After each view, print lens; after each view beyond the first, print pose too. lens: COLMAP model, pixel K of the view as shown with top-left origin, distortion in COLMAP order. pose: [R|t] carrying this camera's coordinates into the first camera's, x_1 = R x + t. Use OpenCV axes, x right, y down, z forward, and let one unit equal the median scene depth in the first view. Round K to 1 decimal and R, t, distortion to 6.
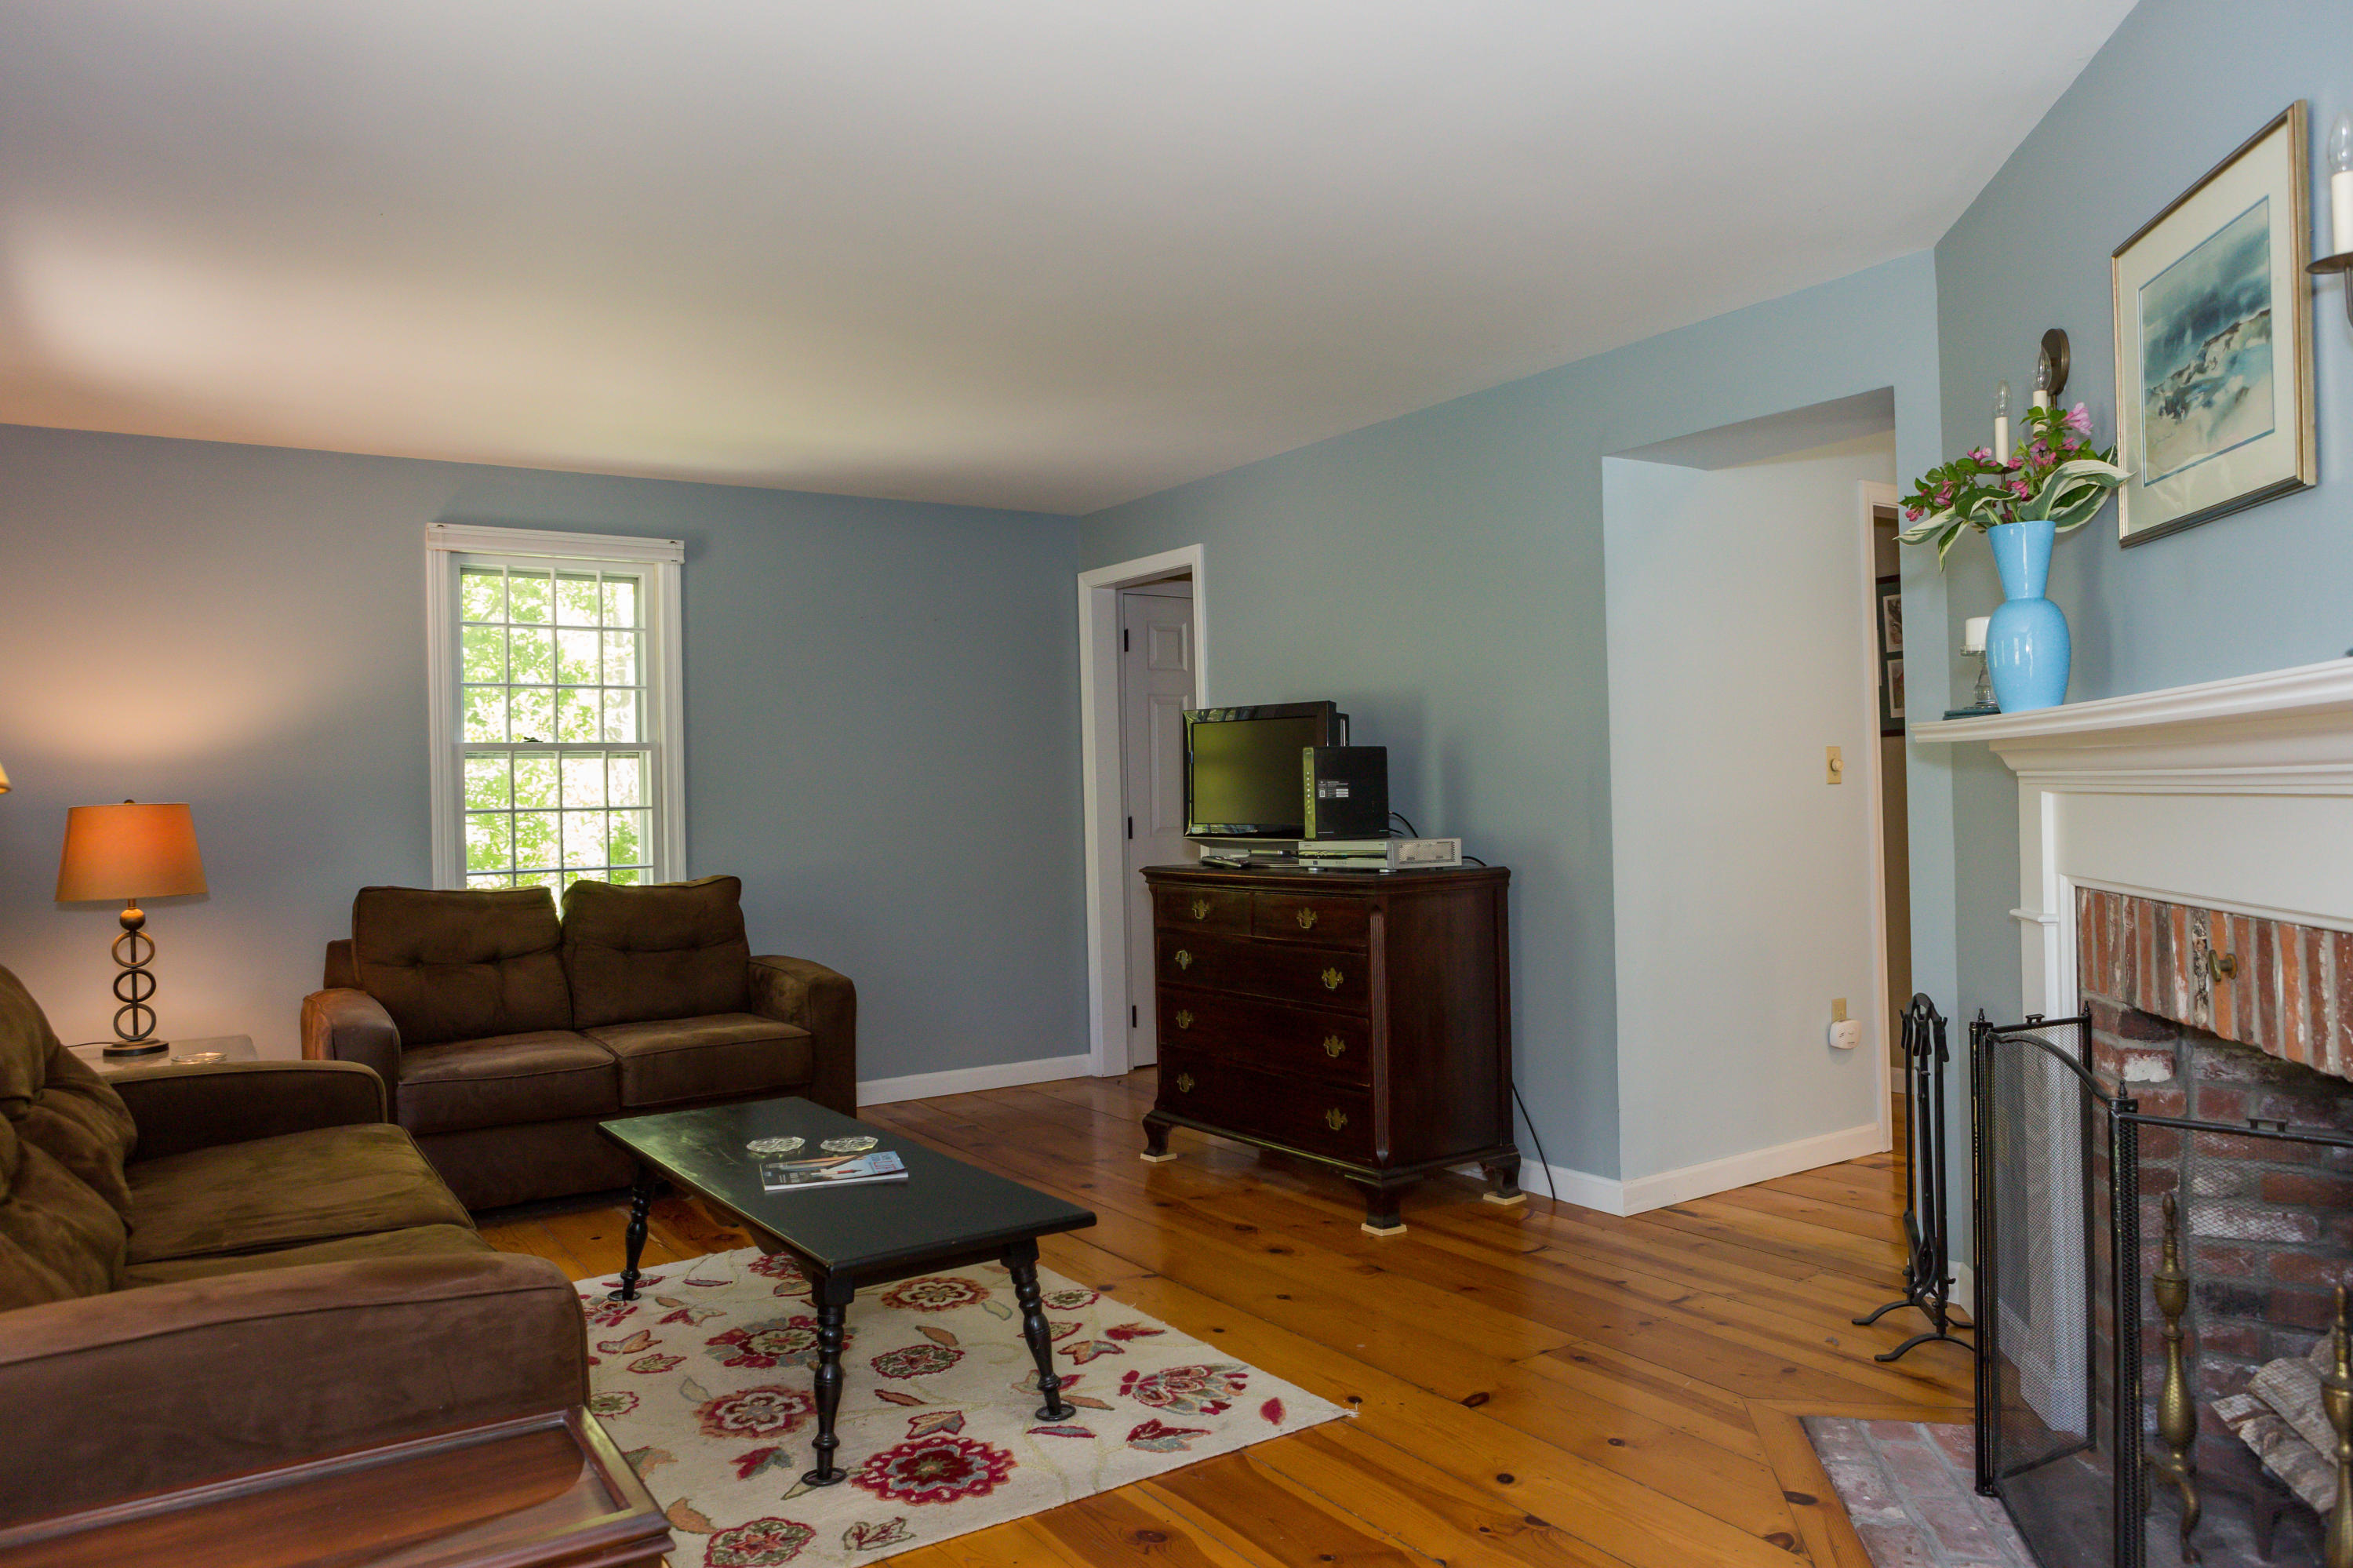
lens RADIAL K [[1588.0, 0, 1176.5], [0, 1588.0, 784.0], [0, 0, 1]] dist [-0.016105, -0.000063]
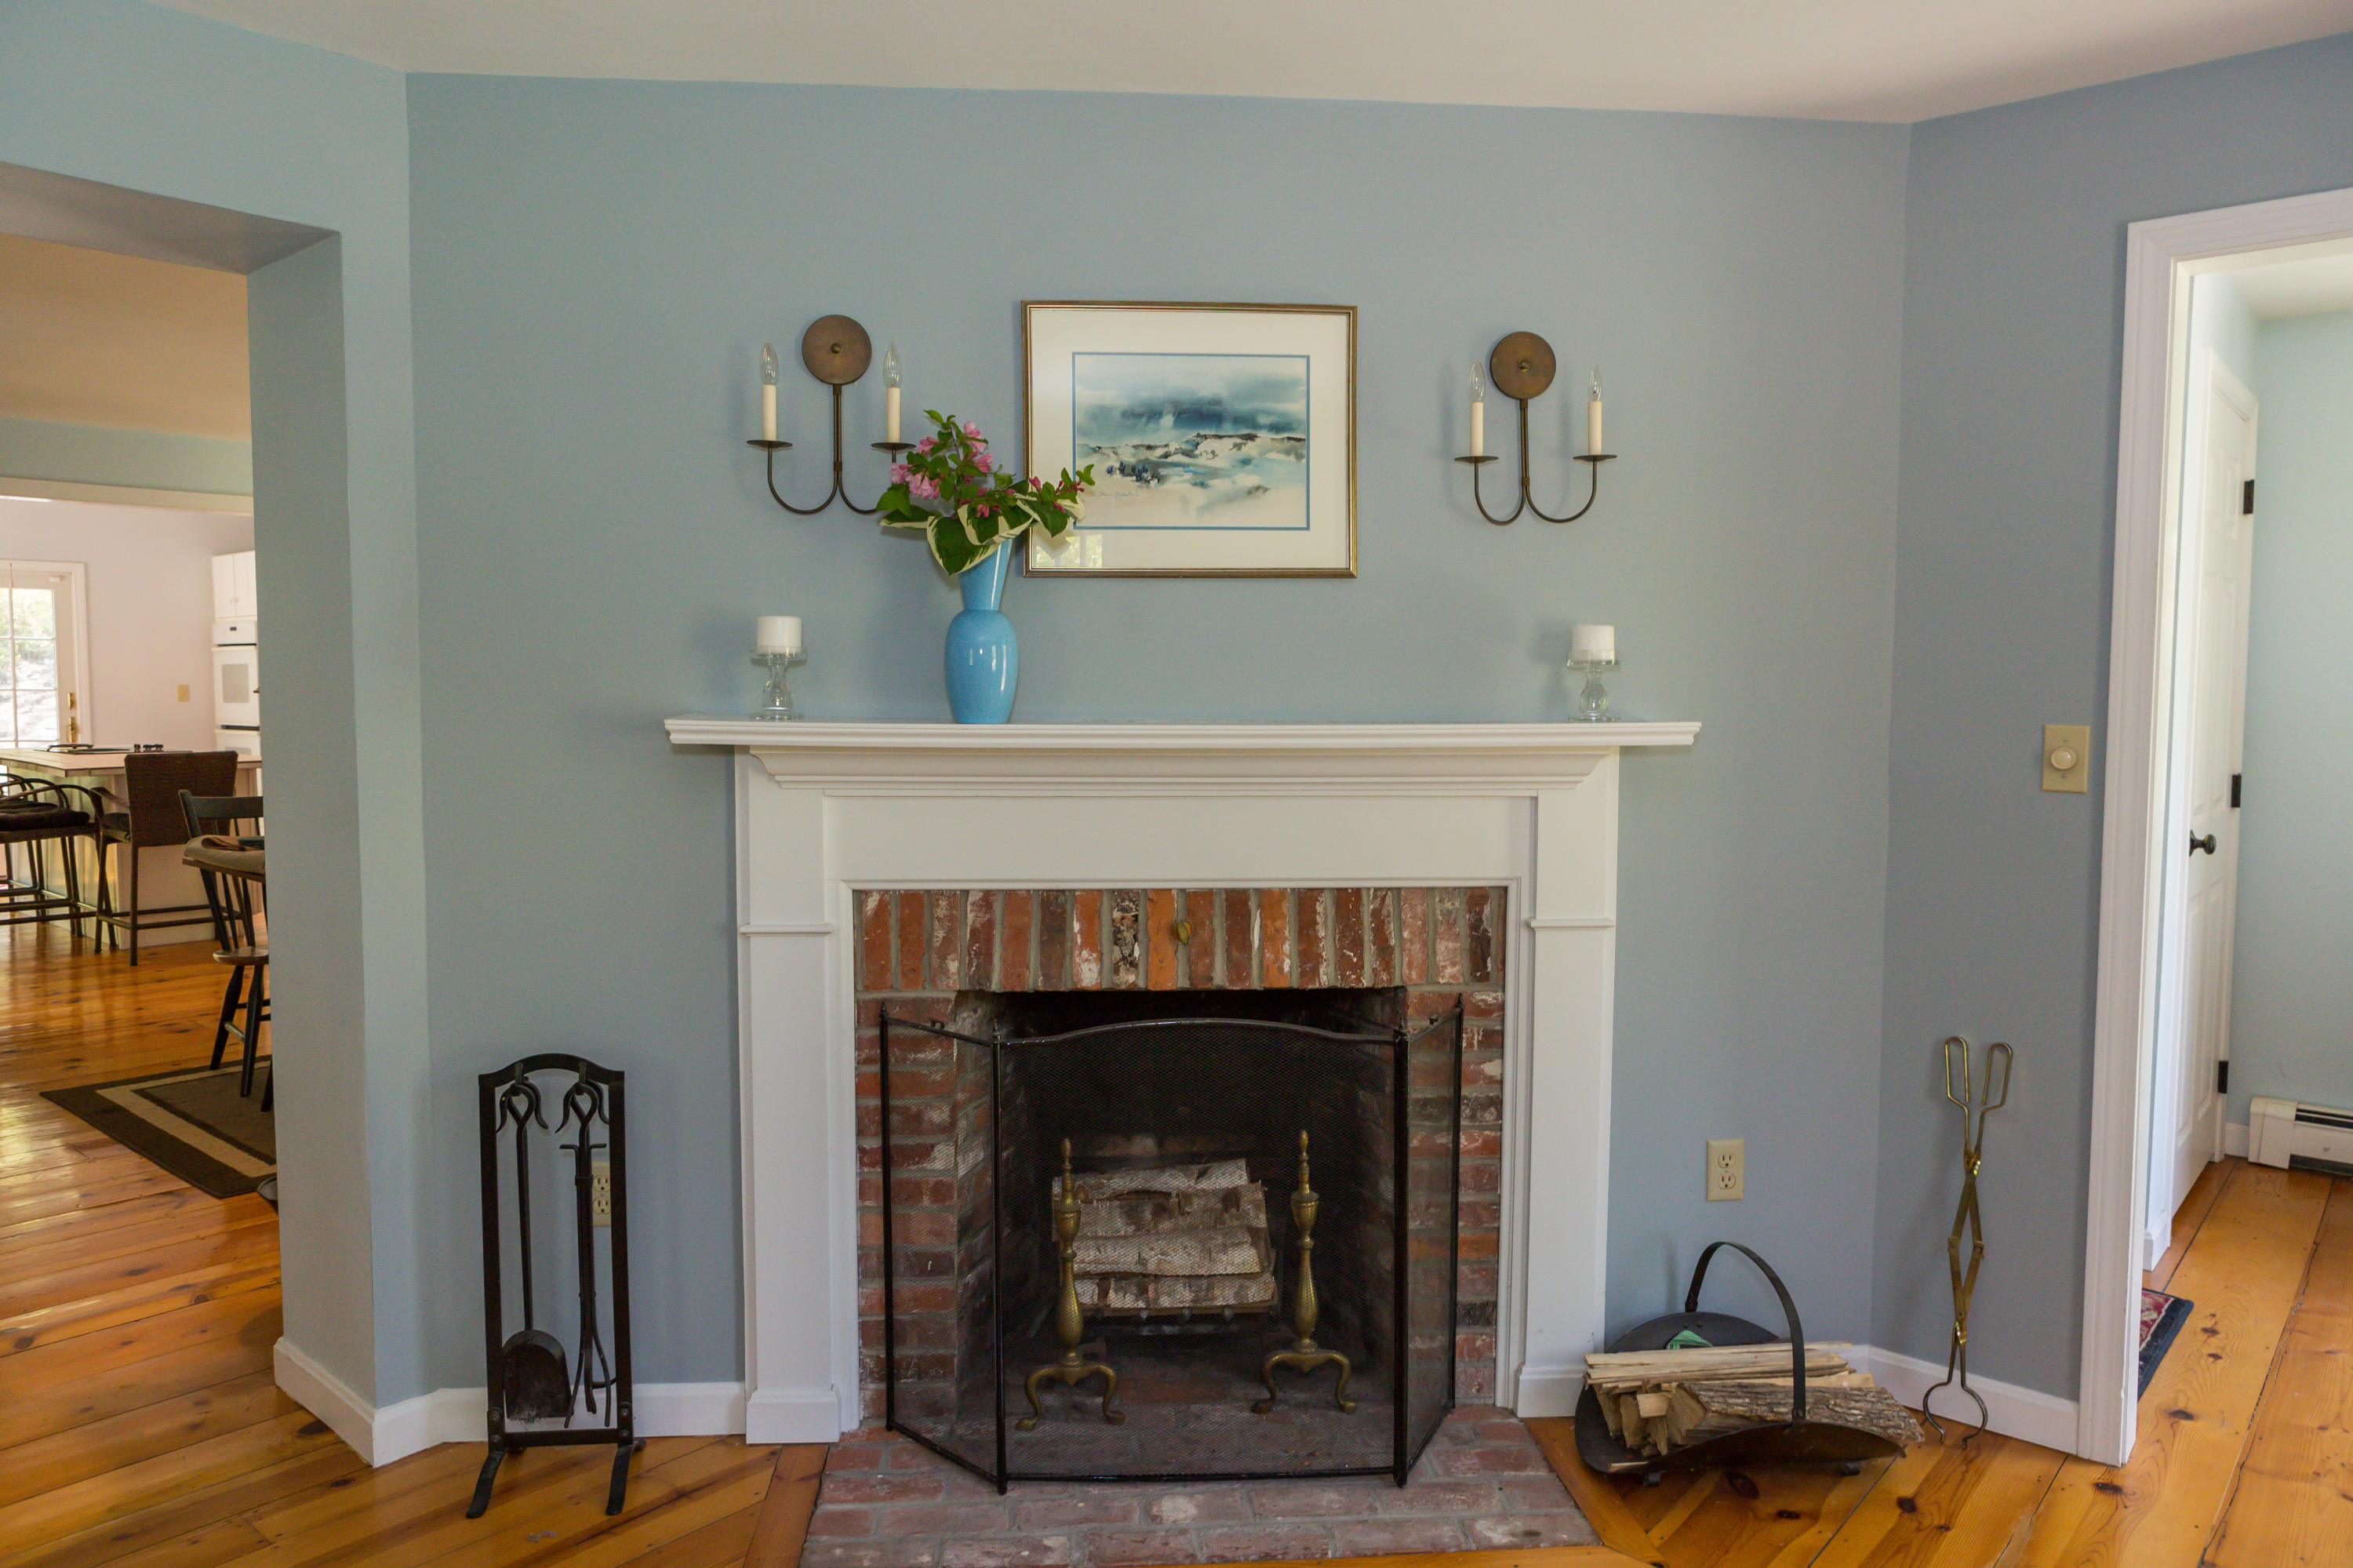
lens RADIAL K [[1588.0, 0, 1176.5], [0, 1588.0, 784.0], [0, 0, 1]] dist [-0.016105, -0.000063]
pose [[-0.269785, -0.048615, 0.961693, -0.436725], [-0.004677, 0.998779, 0.049177, -0.051583], [-0.962909, 0.008770, -0.269683, 1.057904]]
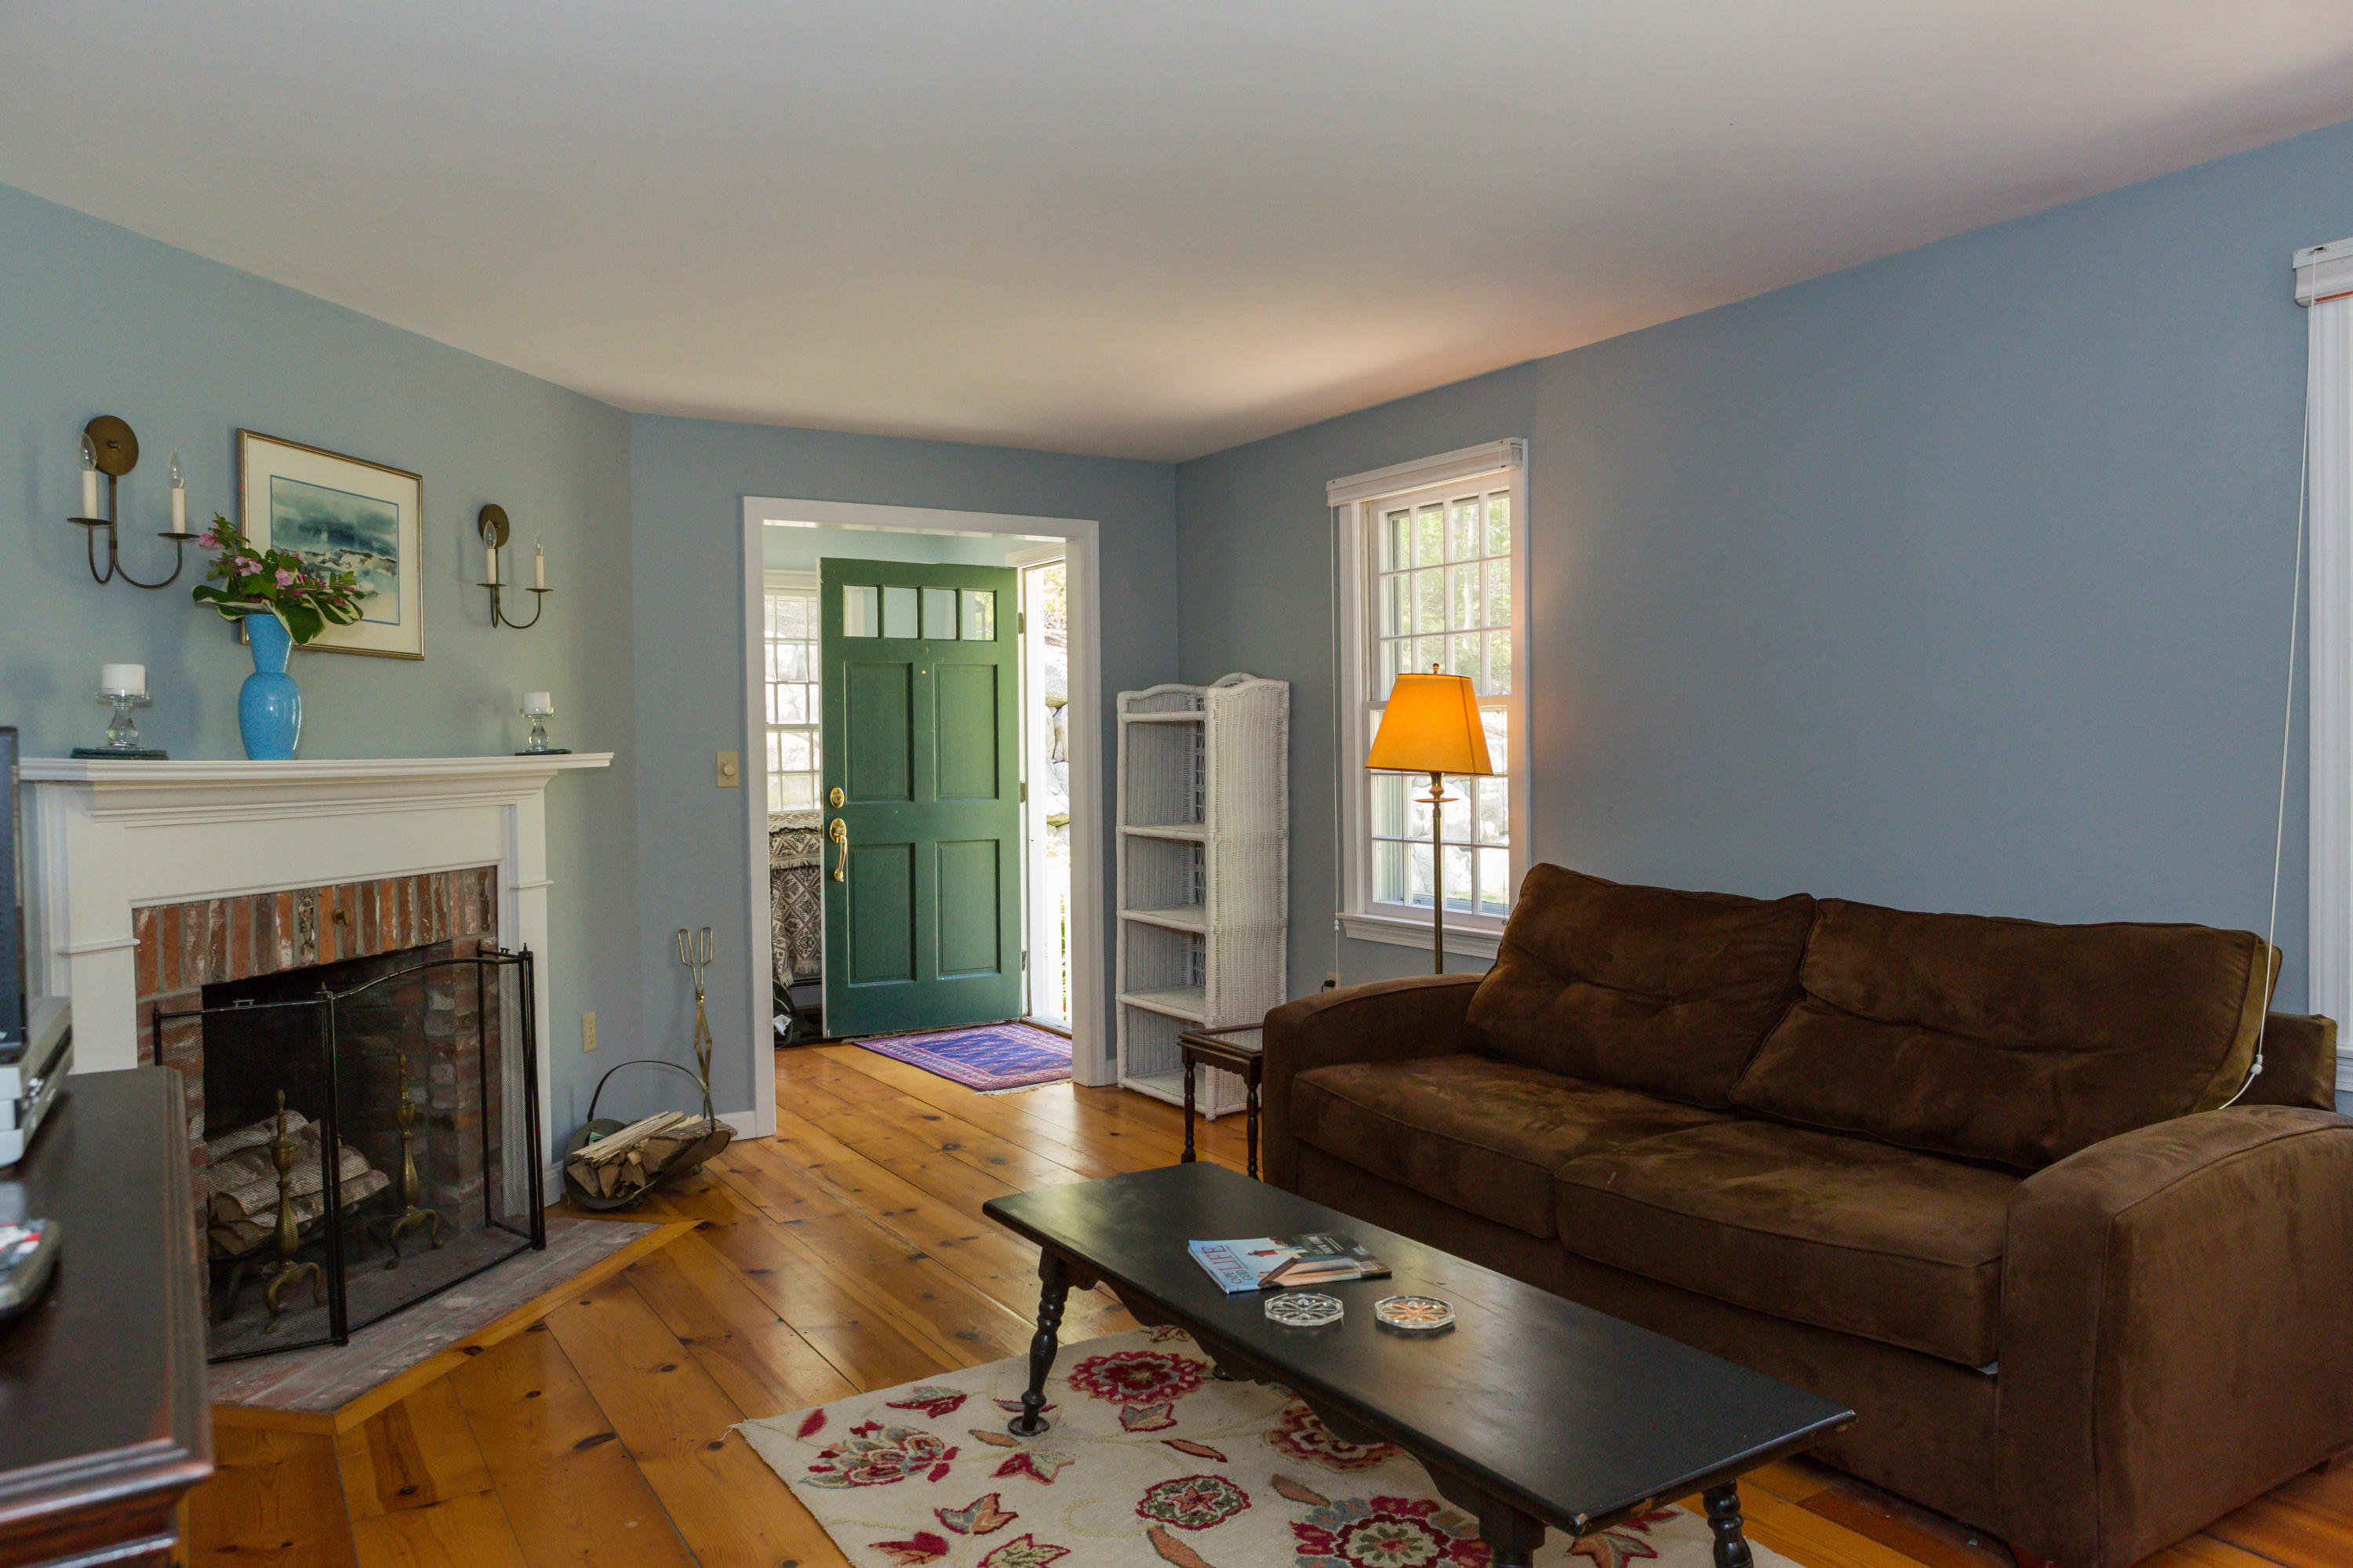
lens RADIAL K [[1588.0, 0, 1176.5], [0, 1588.0, 784.0], [0, 0, 1]] dist [-0.016105, -0.000063]
pose [[-0.999033, 0.036286, 0.024820, -0.220478], [0.036711, 0.999183, 0.016909, -0.017792], [-0.024186, 0.017803, -0.999549, 2.101297]]
